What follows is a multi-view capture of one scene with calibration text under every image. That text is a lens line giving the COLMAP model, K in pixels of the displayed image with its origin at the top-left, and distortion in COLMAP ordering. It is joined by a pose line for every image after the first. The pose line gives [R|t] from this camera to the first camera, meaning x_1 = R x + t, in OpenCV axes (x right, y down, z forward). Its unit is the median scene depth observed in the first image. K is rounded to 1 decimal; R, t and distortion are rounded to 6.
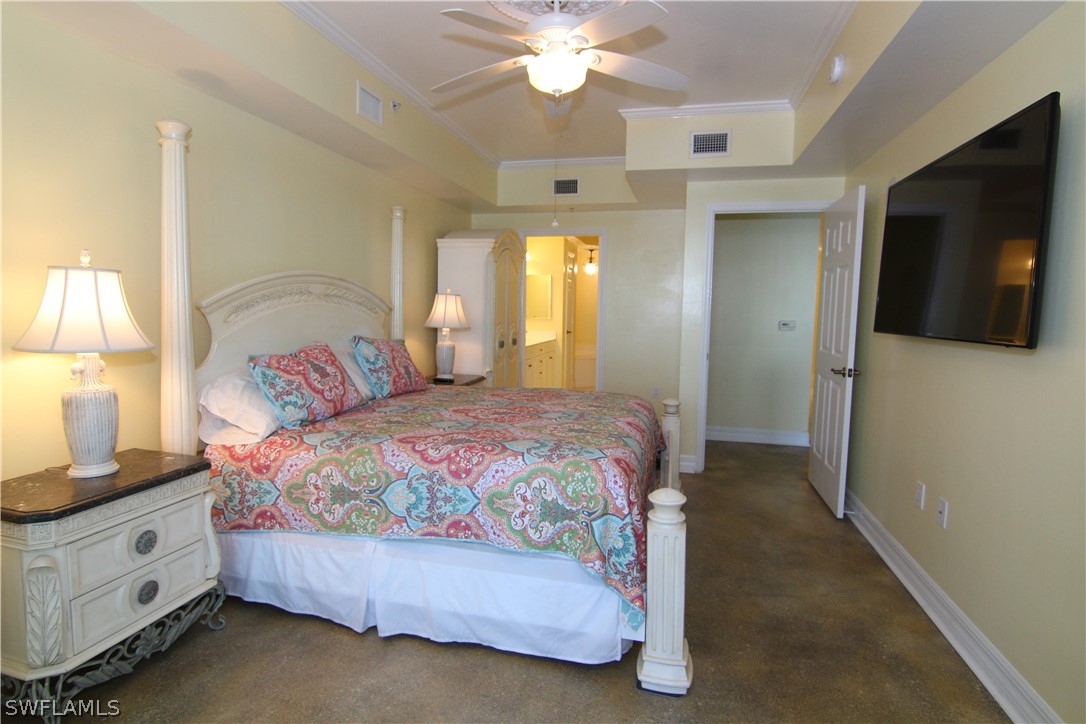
lens RADIAL K [[551.6, 0, 544.9], [0, 551.6, 359.1], [0, 0, 1]] dist [0.001319, -0.018965]
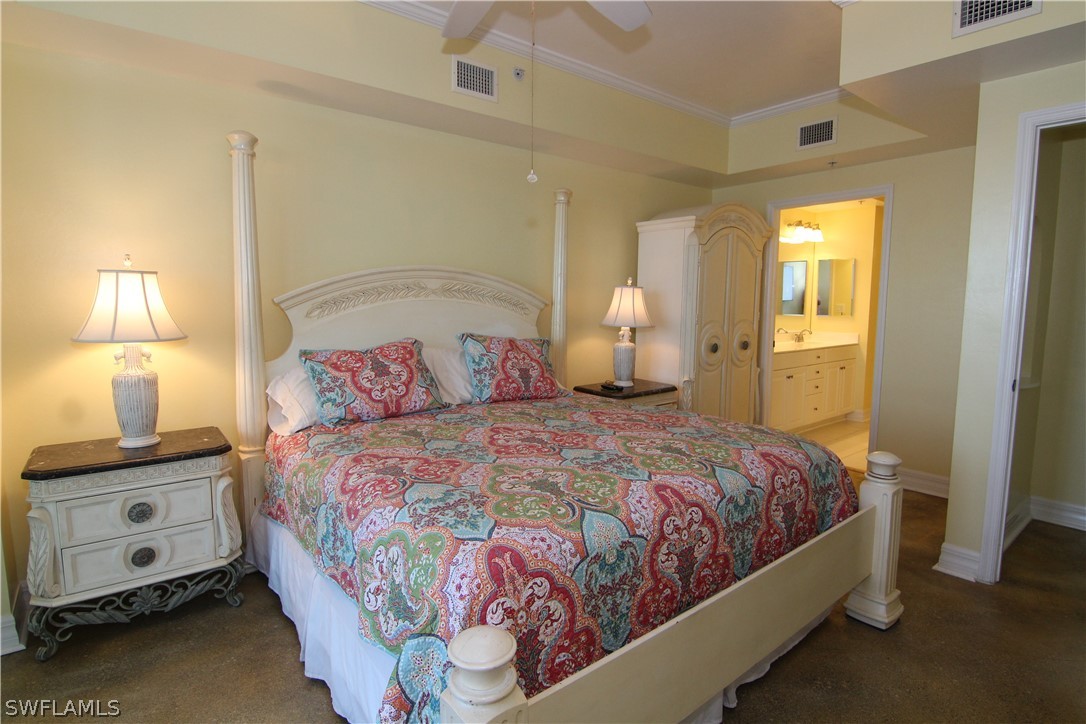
lens RADIAL K [[551.6, 0, 544.9], [0, 551.6, 359.1], [0, 0, 1]] dist [0.001319, -0.018965]
pose [[0.790280, 0.055173, -0.610257, 0.438896], [-0.050545, 0.998414, 0.024811, -0.037072], [0.610658, 0.011237, 0.791815, 0.450824]]
